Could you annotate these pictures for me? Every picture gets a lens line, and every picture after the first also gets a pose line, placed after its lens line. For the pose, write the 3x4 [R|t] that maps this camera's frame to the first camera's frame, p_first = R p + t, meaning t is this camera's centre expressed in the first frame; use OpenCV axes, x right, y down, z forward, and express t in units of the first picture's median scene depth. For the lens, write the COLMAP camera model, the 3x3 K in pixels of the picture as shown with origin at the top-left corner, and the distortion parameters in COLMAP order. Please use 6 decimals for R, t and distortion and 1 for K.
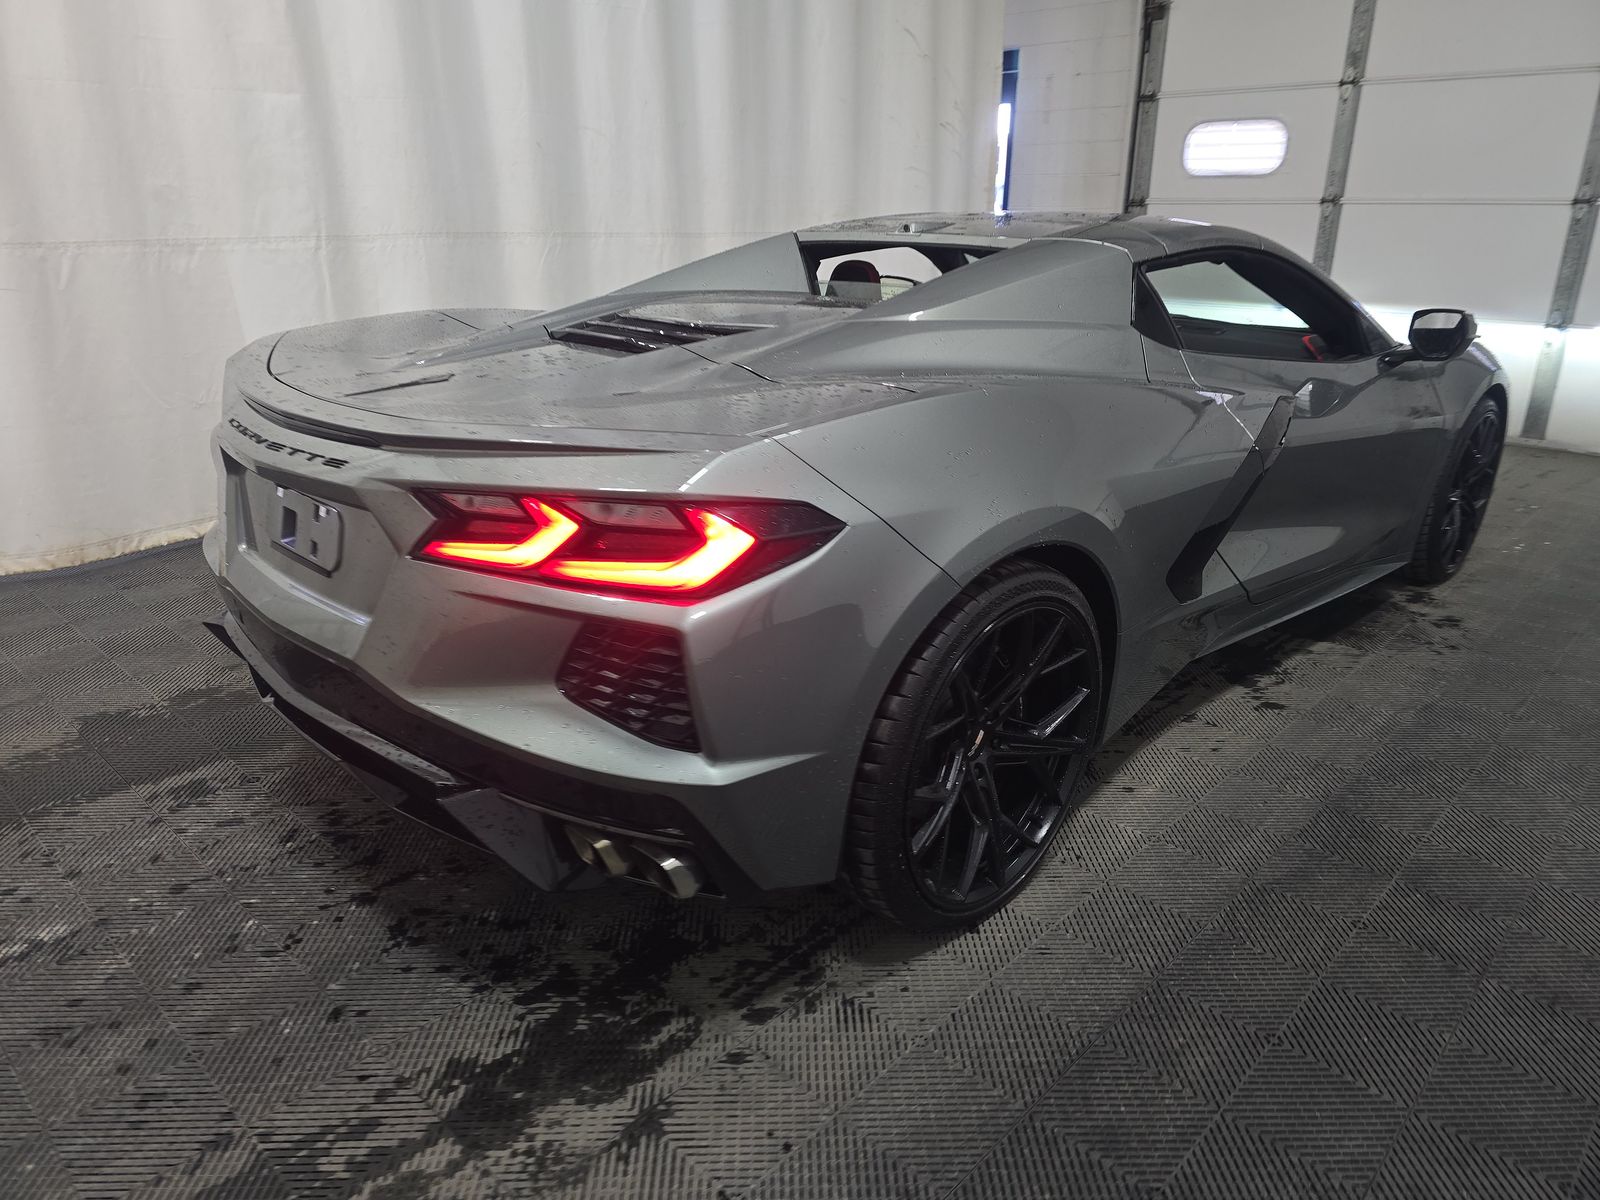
lens RADIAL K [[1078.2, 0, 790.3], [0, 1078.2, 600.9], [0, 0, 1]] dist [0.043064, -0.041536]
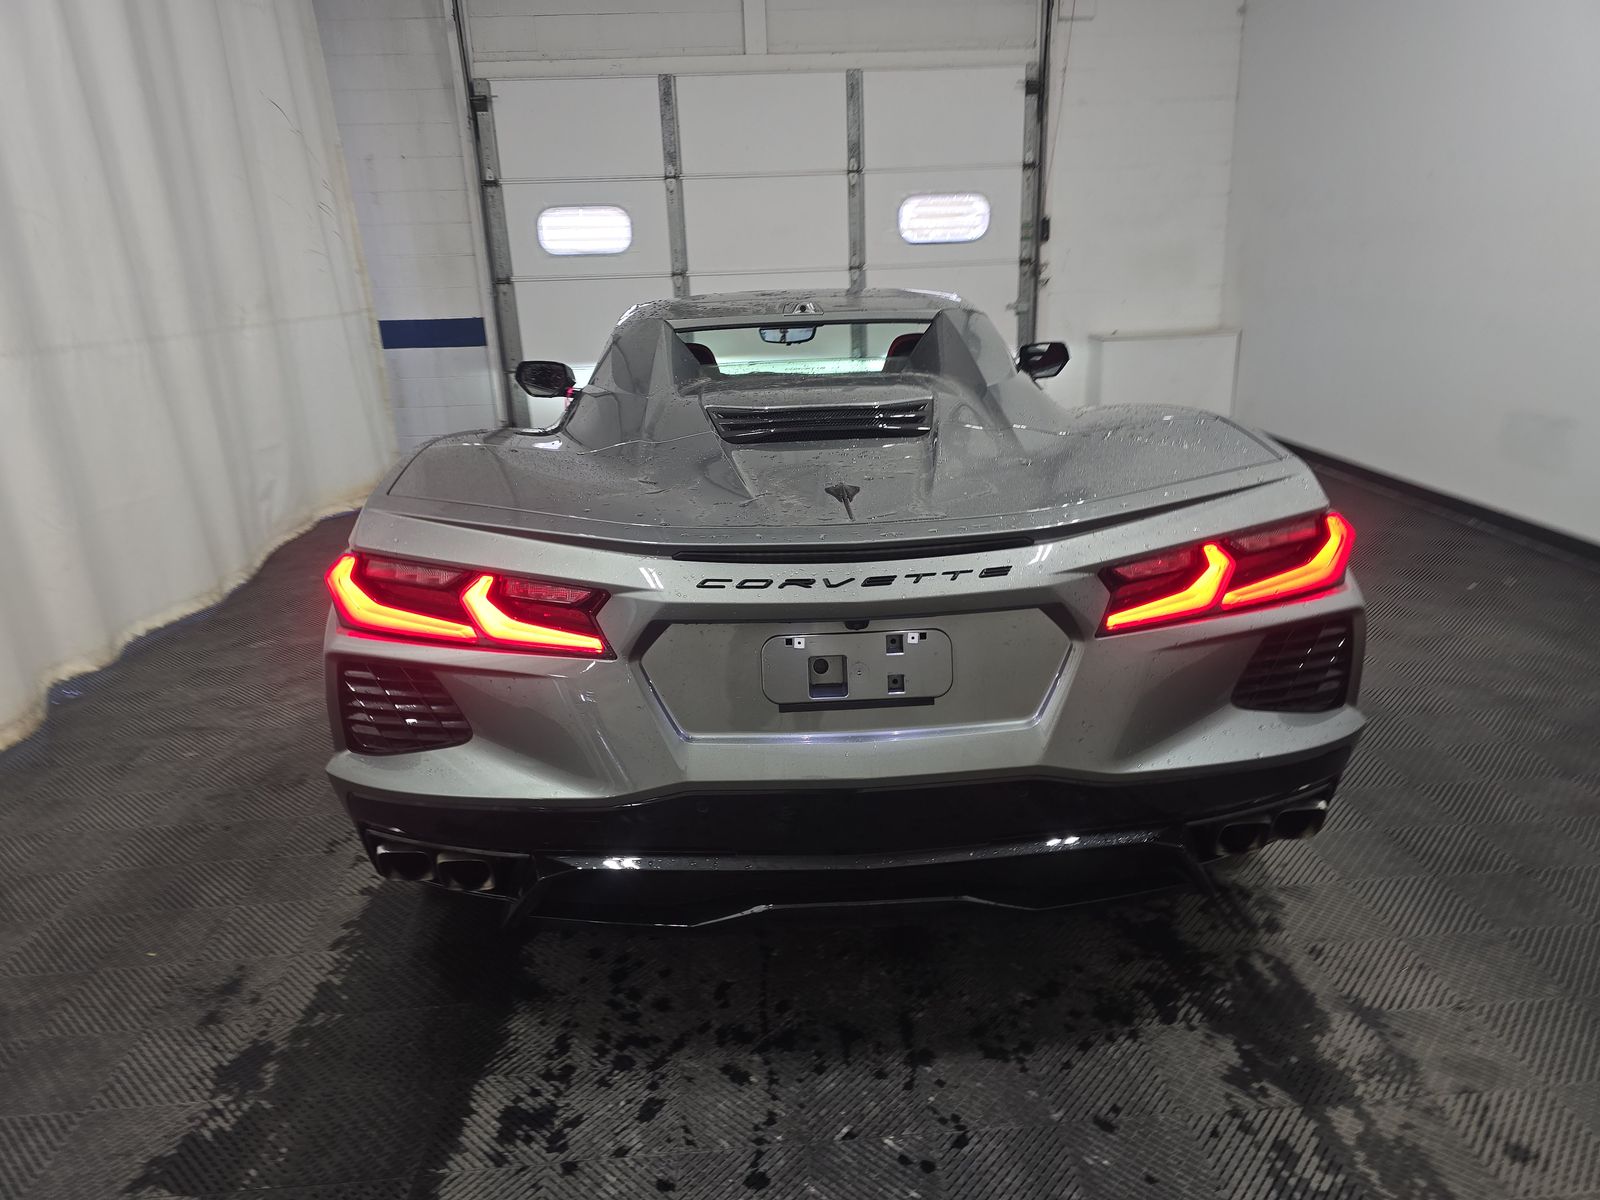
lens RADIAL K [[1078.2, 0, 800.1], [0, 1078.2, 606.7], [0, 0, 1]] dist [0.043064, -0.041536]
pose [[0.671420, -0.251050, 0.697258, -1.049960], [0.289832, 0.954887, 0.064719, -0.181906], [-0.682050, 0.158634, 0.713893, 0.383177]]
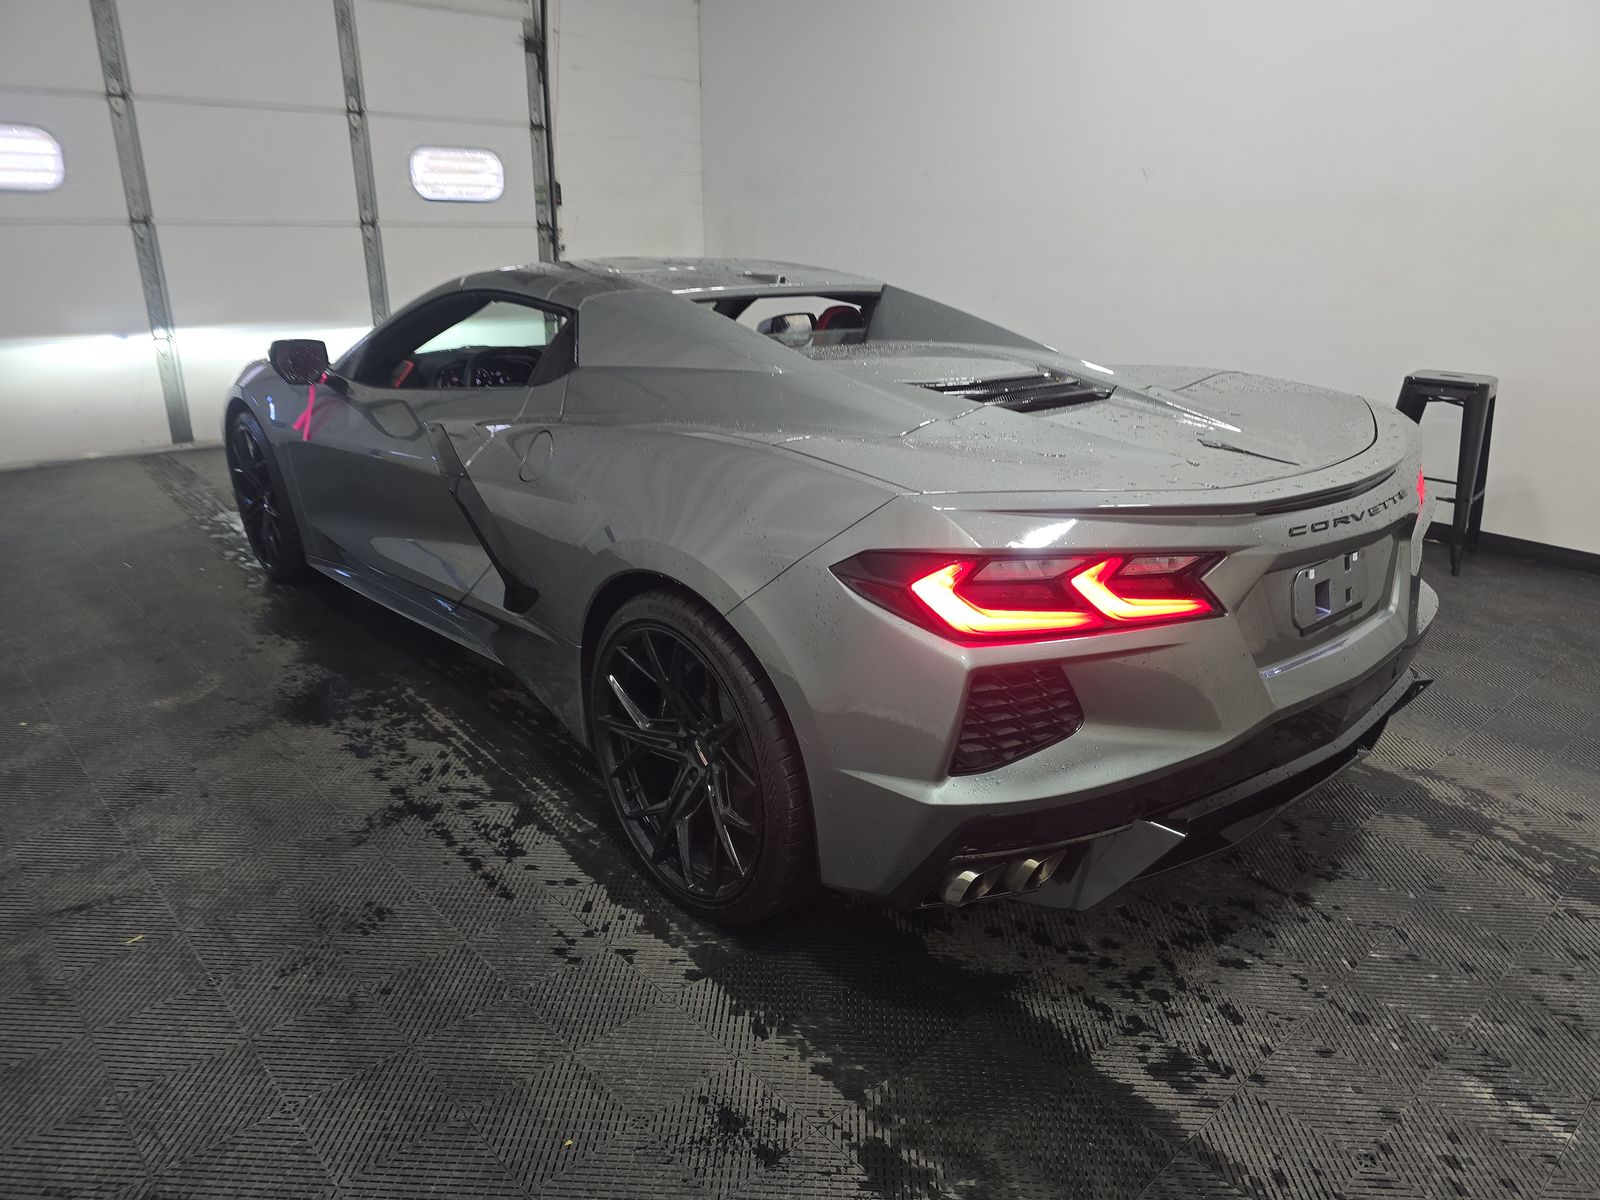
lens RADIAL K [[1078.2, 0, 807.8], [0, 1078.2, 610.1], [0, 0, 1]] dist [0.043064, -0.041536]
pose [[0.059587, -0.344342, 0.936951, -1.446030], [0.329595, 0.892766, 0.307142, -0.531865], [-0.942240, 0.290513, 0.166691, 1.273382]]
